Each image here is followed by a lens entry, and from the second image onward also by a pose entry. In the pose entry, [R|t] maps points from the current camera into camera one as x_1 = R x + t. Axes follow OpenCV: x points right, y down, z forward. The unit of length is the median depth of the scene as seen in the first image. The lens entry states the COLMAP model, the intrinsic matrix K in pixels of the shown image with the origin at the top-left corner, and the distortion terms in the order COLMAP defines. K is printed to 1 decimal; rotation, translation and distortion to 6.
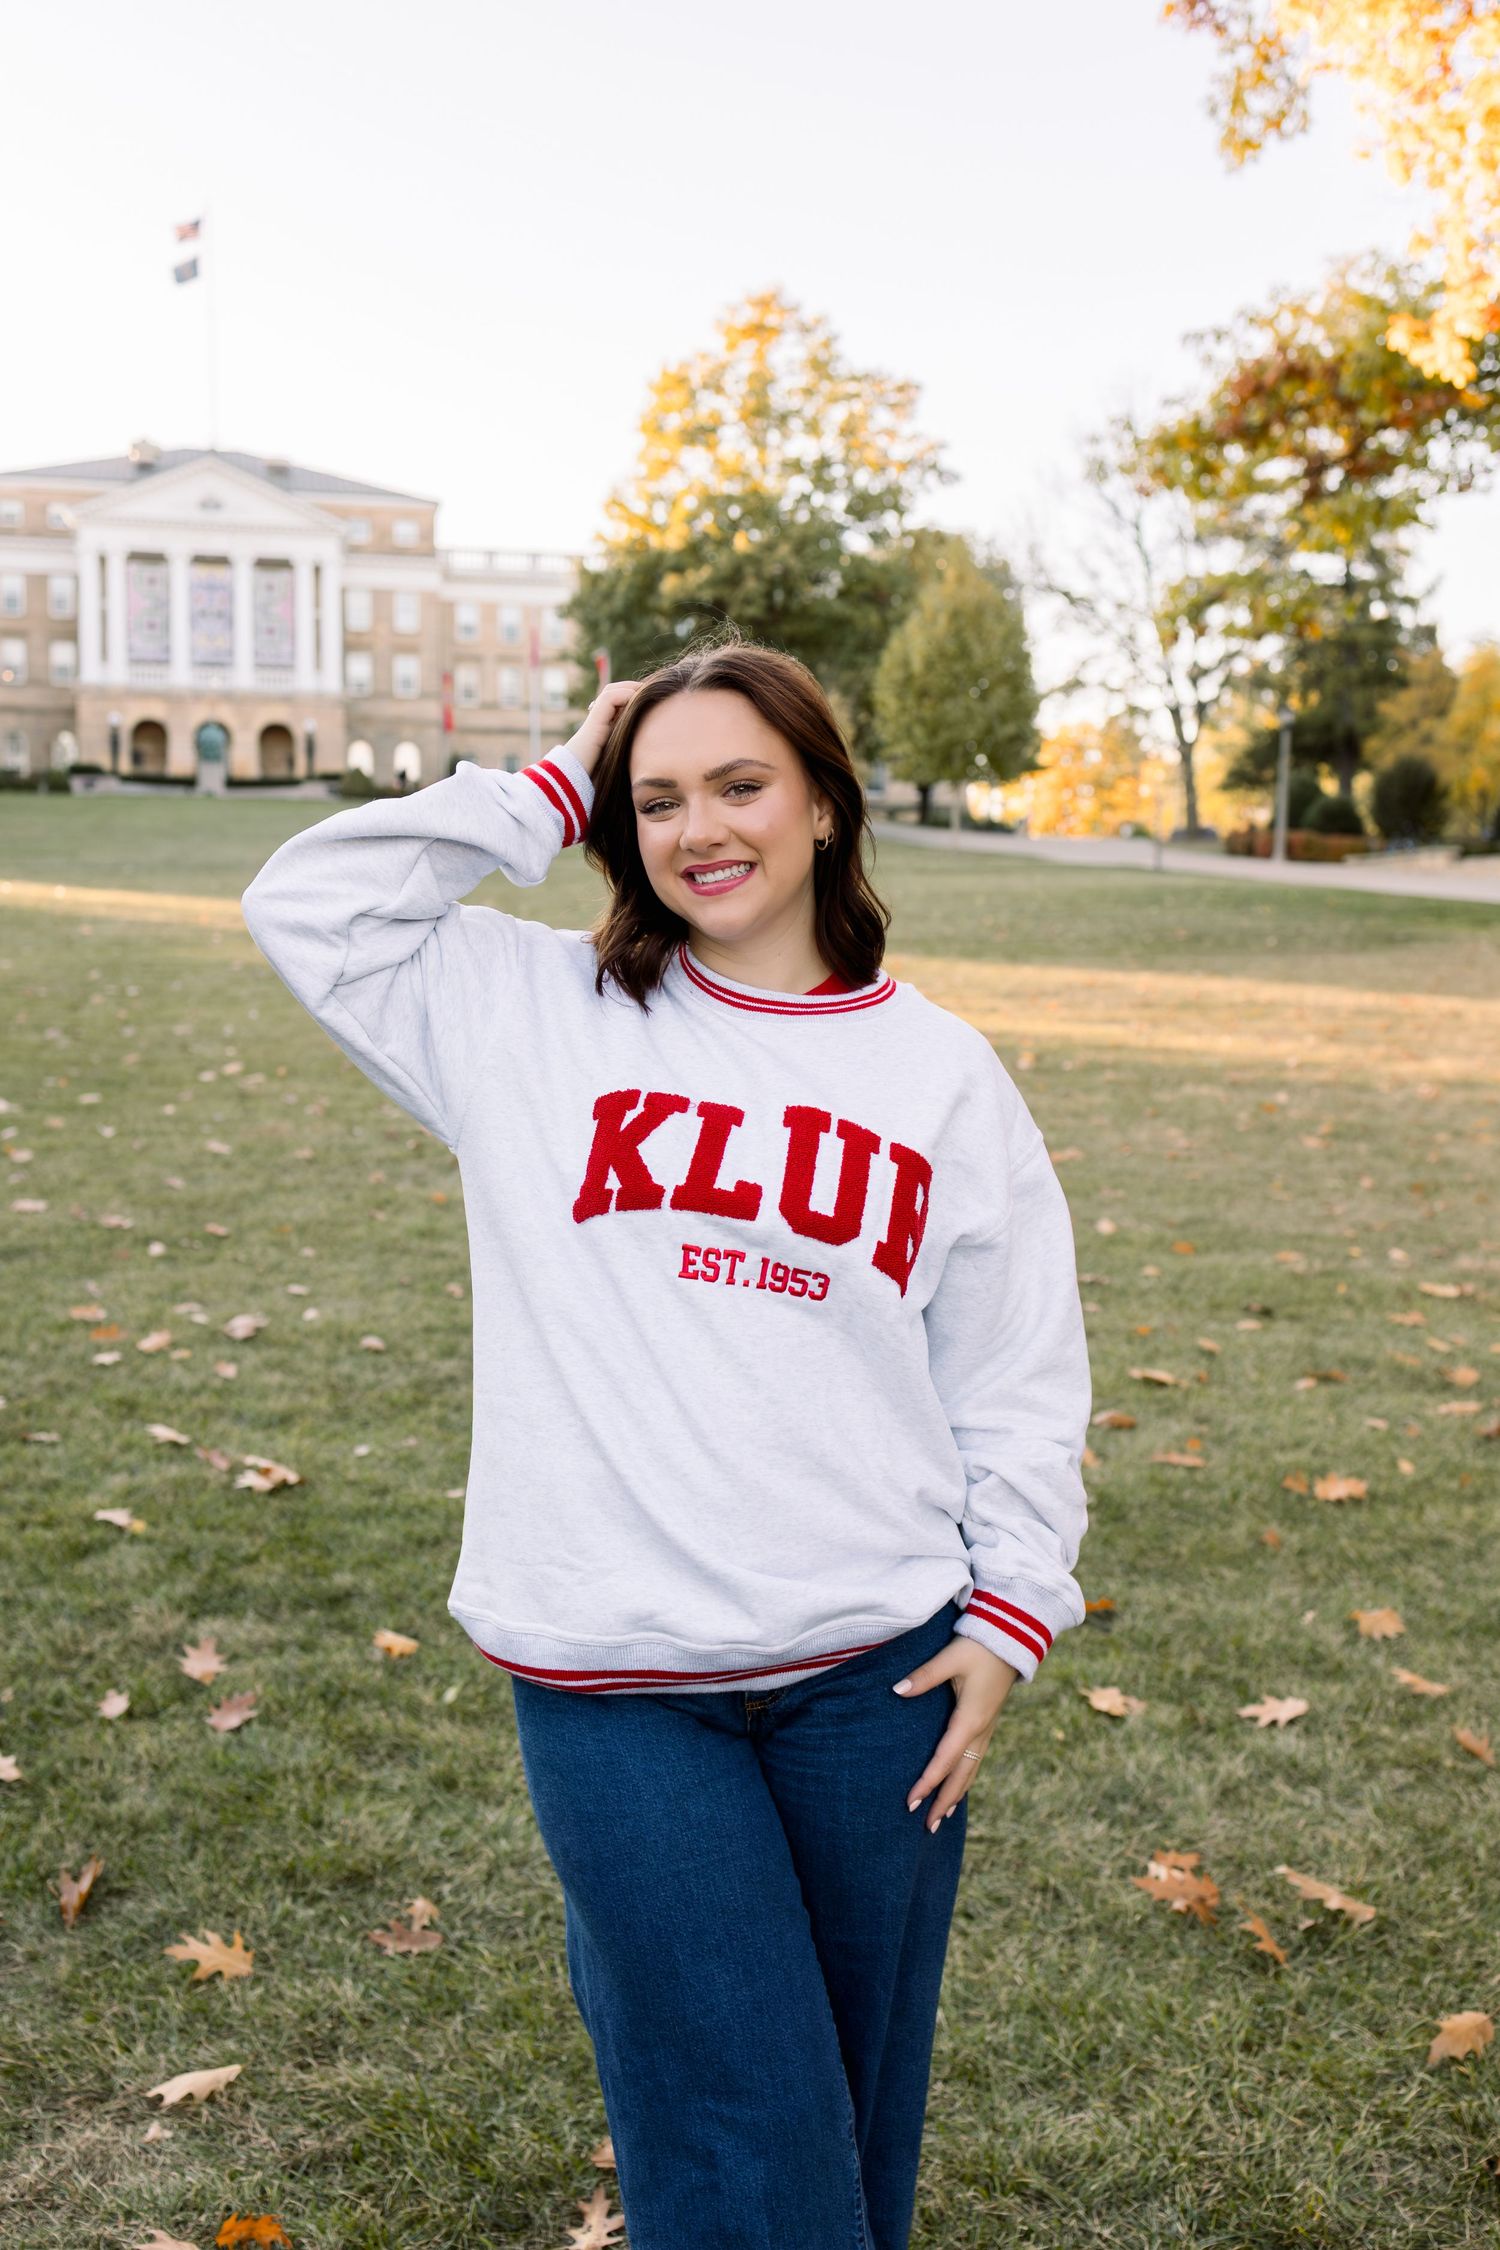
lens RADIAL K [[2268.5, 0, 701.2], [0, 2268.5, 1100.7], [0, 0, 1]] dist [0.039060, 0.000000]
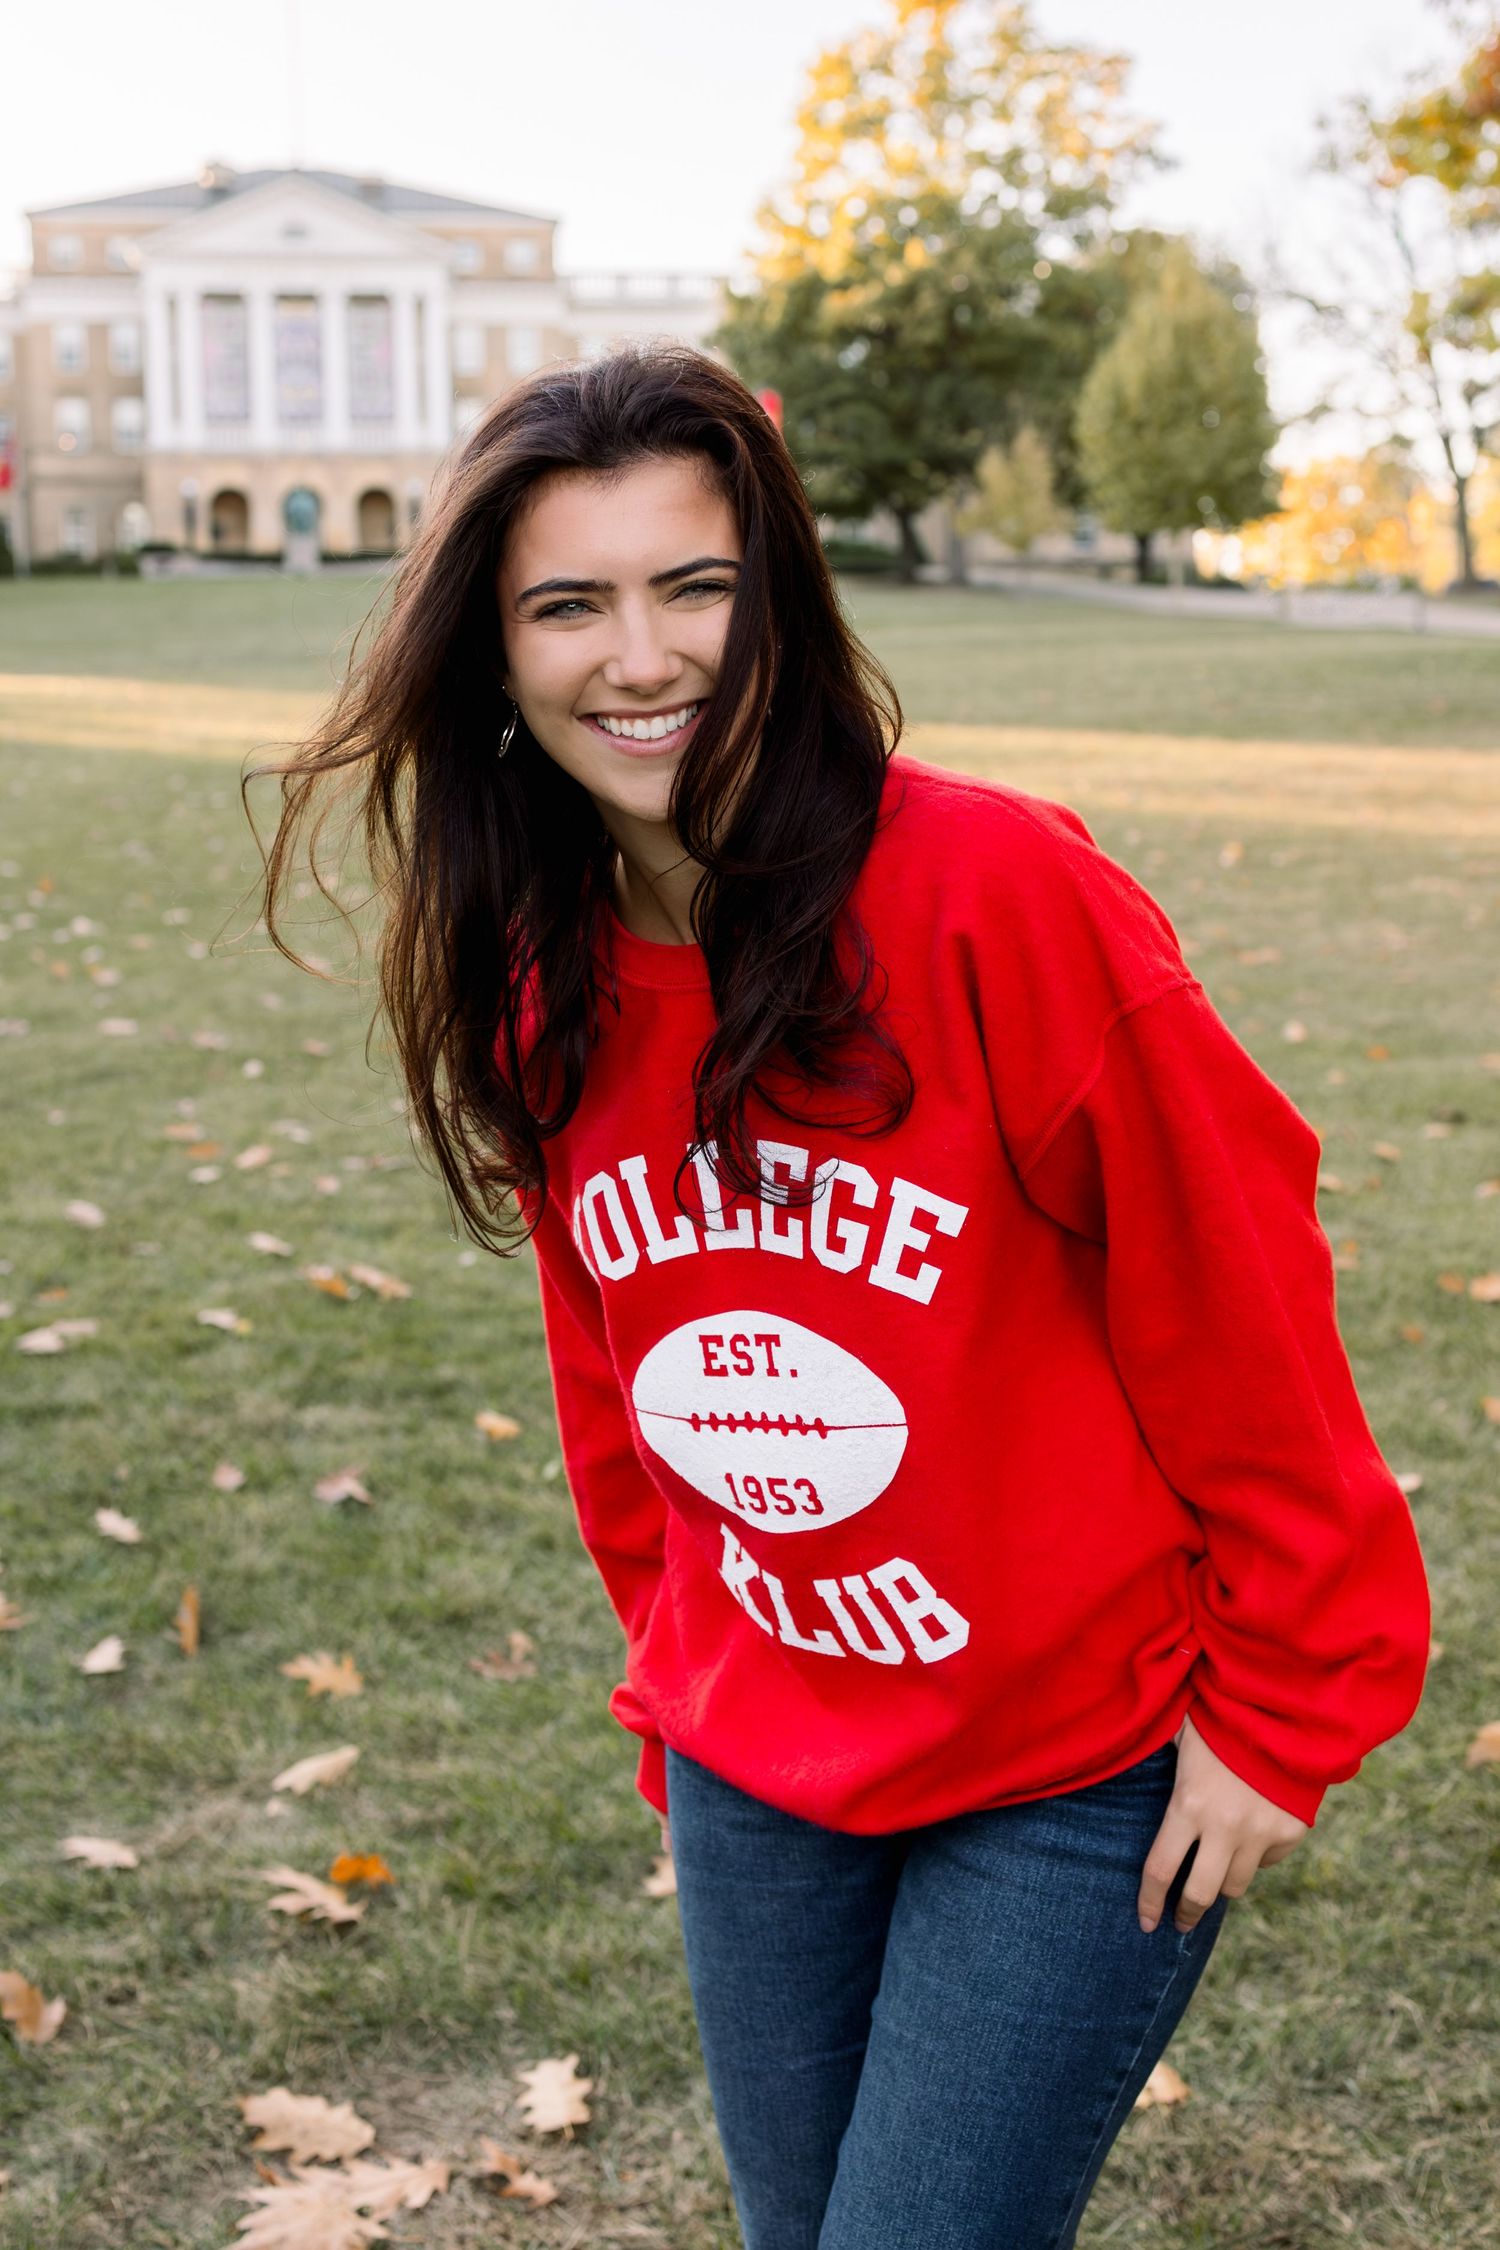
lens RADIAL K [[2711.3, 0, 681.2], [0, 2711.3, 976.2], [0, 0, 1]] dist [0.039412, 0.000000]
pose [[0.996907, -0.017301, -0.076661, 0.003249], [0.018772, 0.999652, 0.018508, 0.001452], [0.076314, -0.019890, 0.996885, -0.014449]]
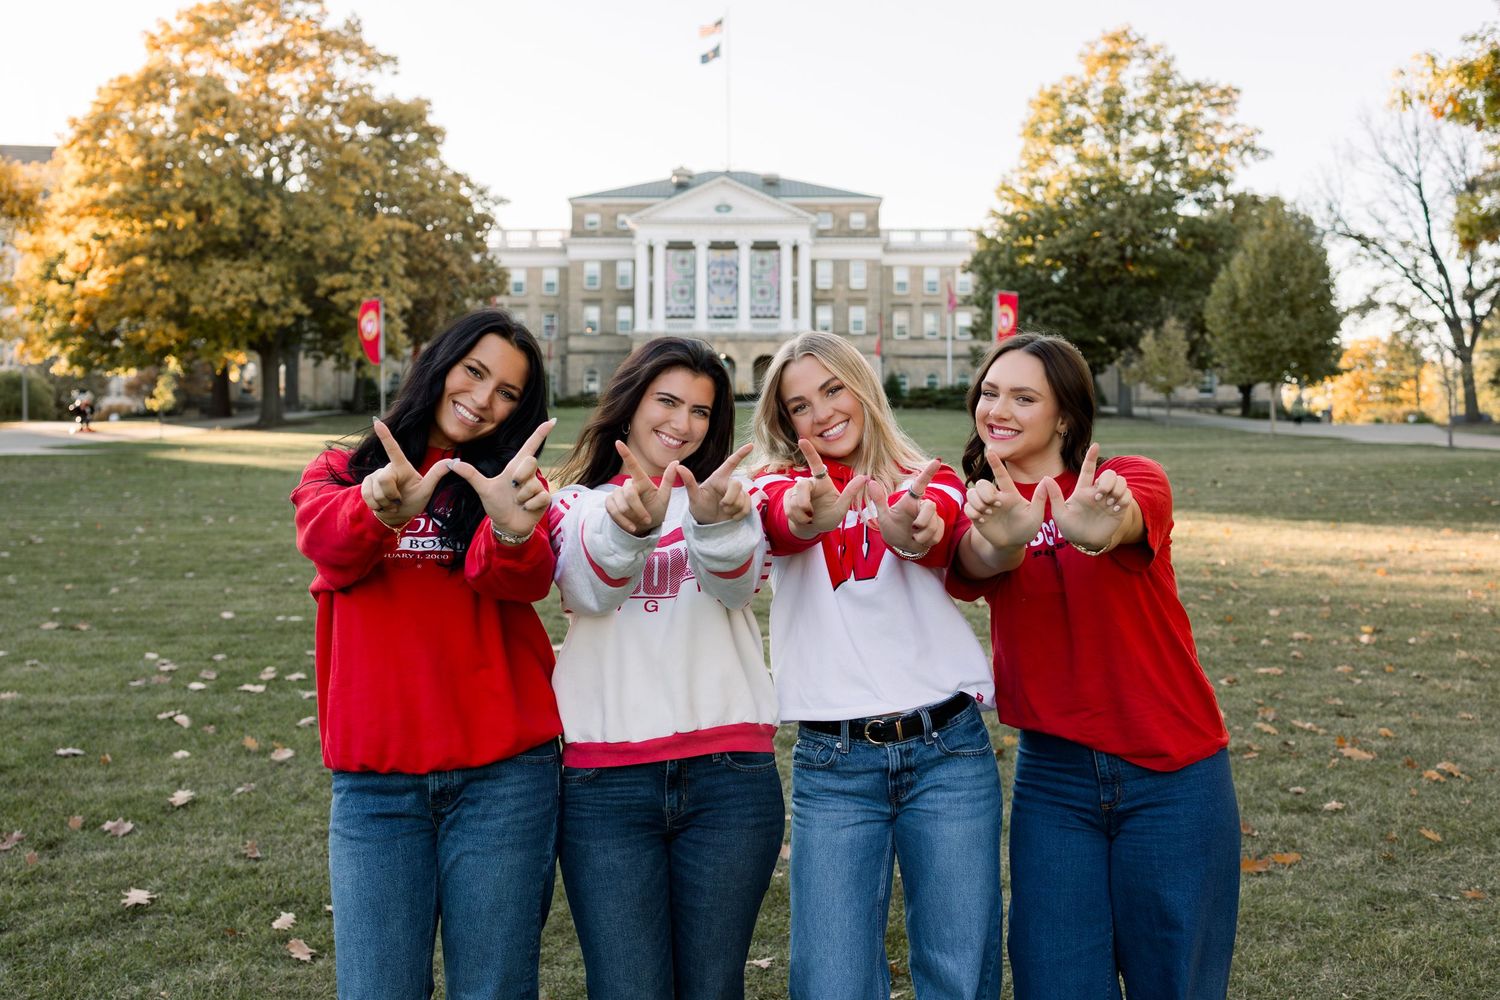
lens RADIAL K [[1512.4, 0, 736.1], [0, 1512.4, 485.2], [0, 0, 1]] dist [0.039060, 0.000000]
pose [[0.974401, -0.010149, -0.224589, 0.008261], [-0.008274, 0.996685, -0.080936, -0.009167], [0.224666, 0.080722, 0.971087, 0.093166]]
